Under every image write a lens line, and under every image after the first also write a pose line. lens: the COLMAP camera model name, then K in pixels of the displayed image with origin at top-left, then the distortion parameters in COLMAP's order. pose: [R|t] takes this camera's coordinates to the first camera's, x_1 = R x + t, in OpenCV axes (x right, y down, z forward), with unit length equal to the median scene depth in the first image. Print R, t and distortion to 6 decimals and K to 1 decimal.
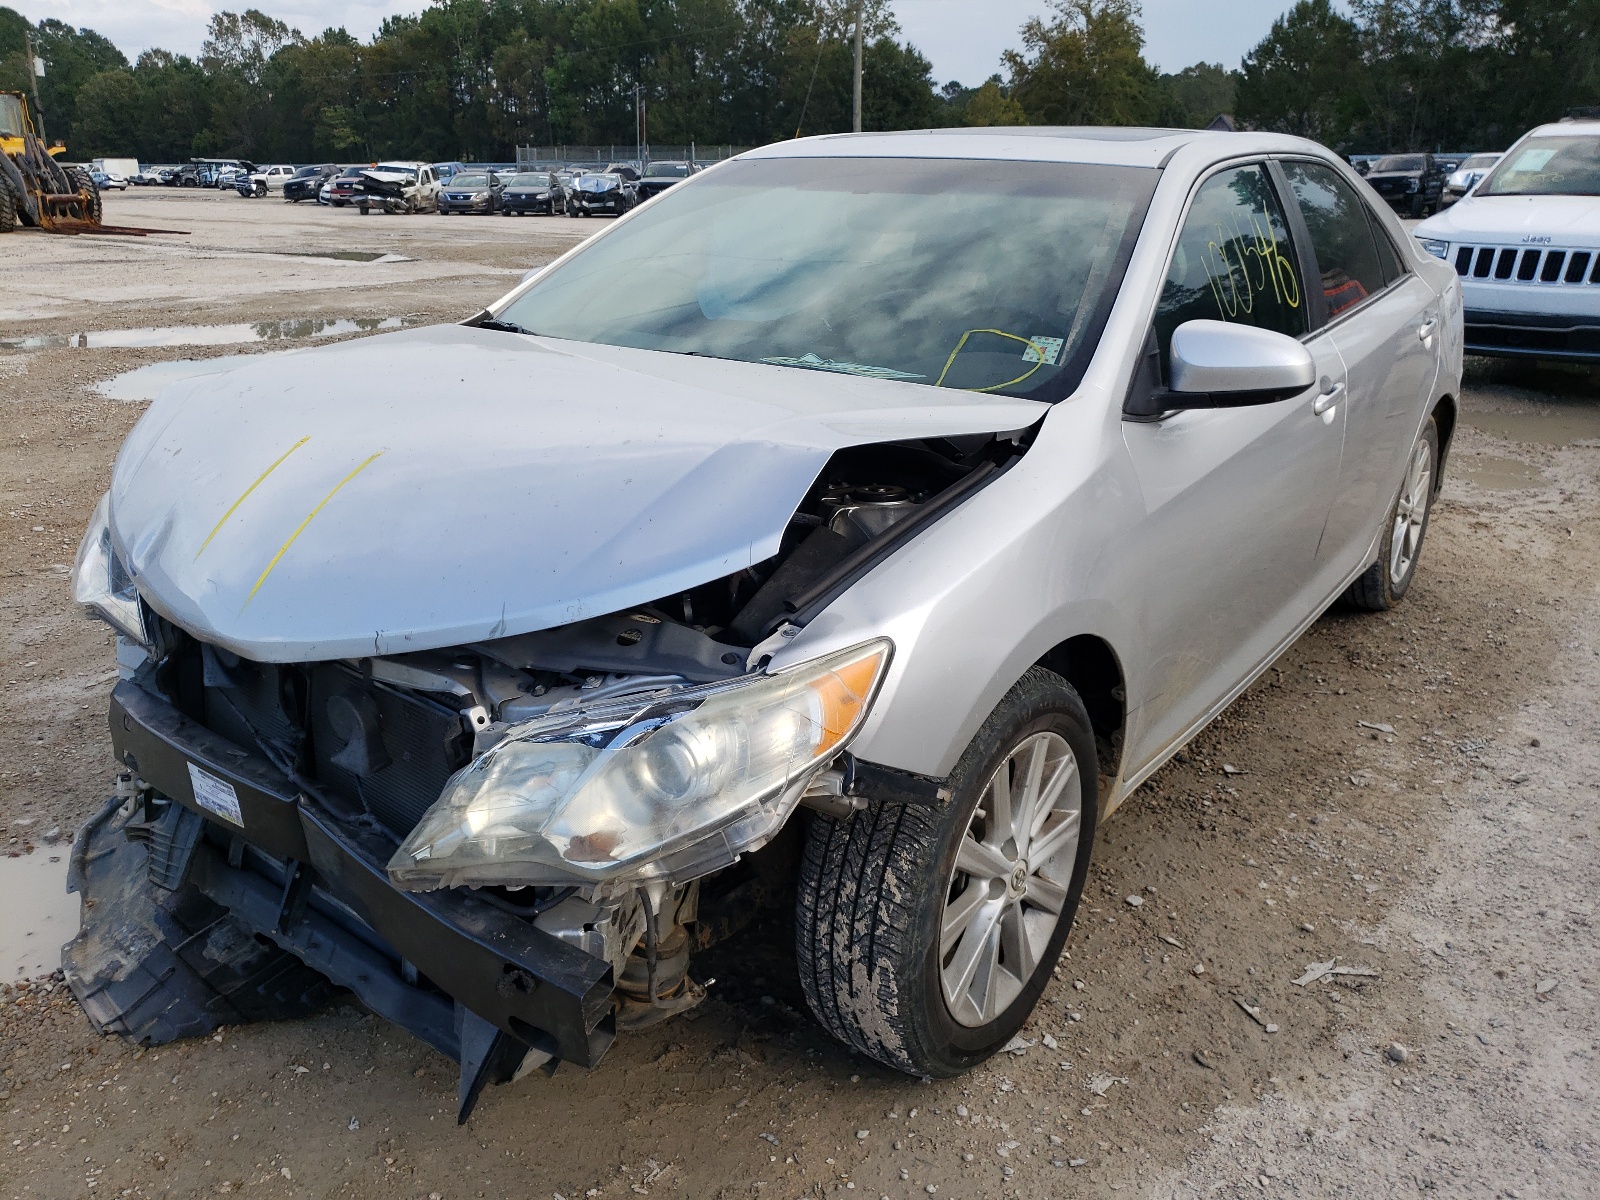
lens RADIAL K [[1337.0, 0, 800.0], [0, 1337.0, 600.0], [0, 0, 1]] dist [0.027203, -0.003494]
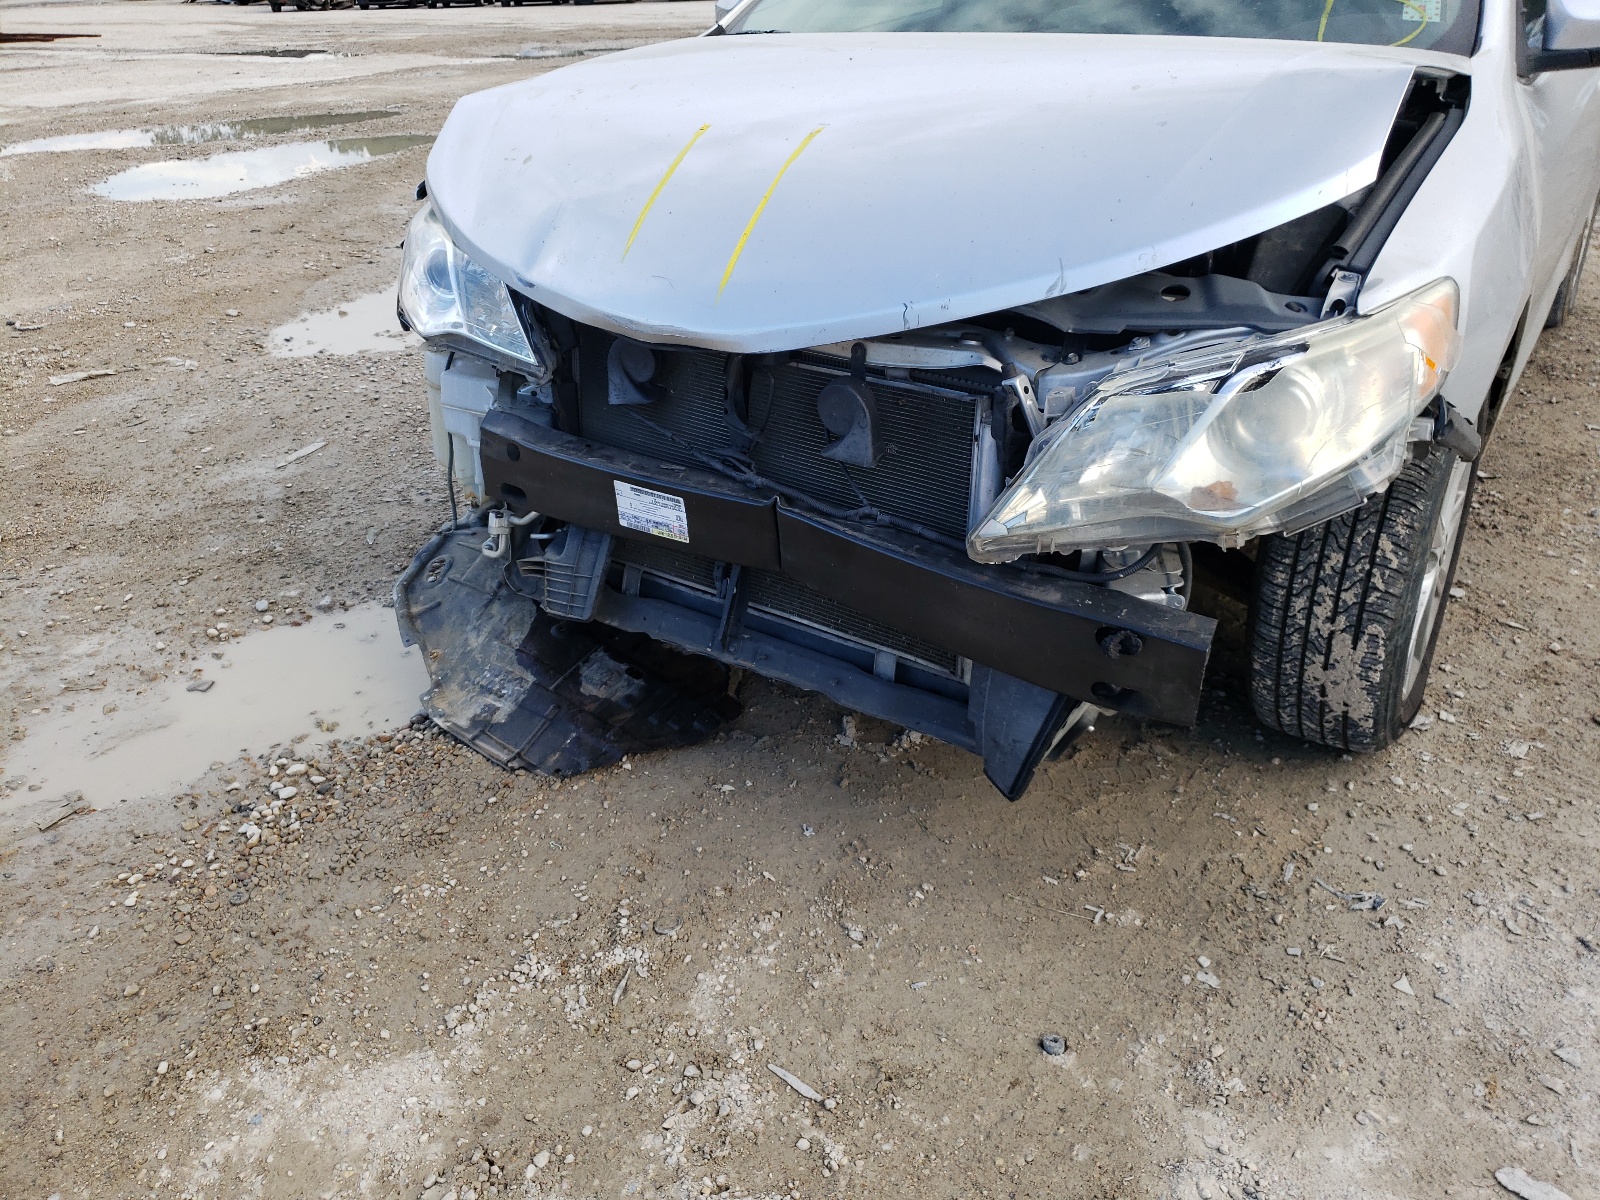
lens RADIAL K [[1322.9, 0, 800.0], [0, 1322.9, 600.0], [0, 0, 1]] dist [0.038216, -0.015798]
pose [[0.996795, -0.061063, 0.051681, -0.383434], [0.053387, 0.988894, 0.138703, 0.082573], [-0.059576, -0.135500, 0.988985, 0.047145]]
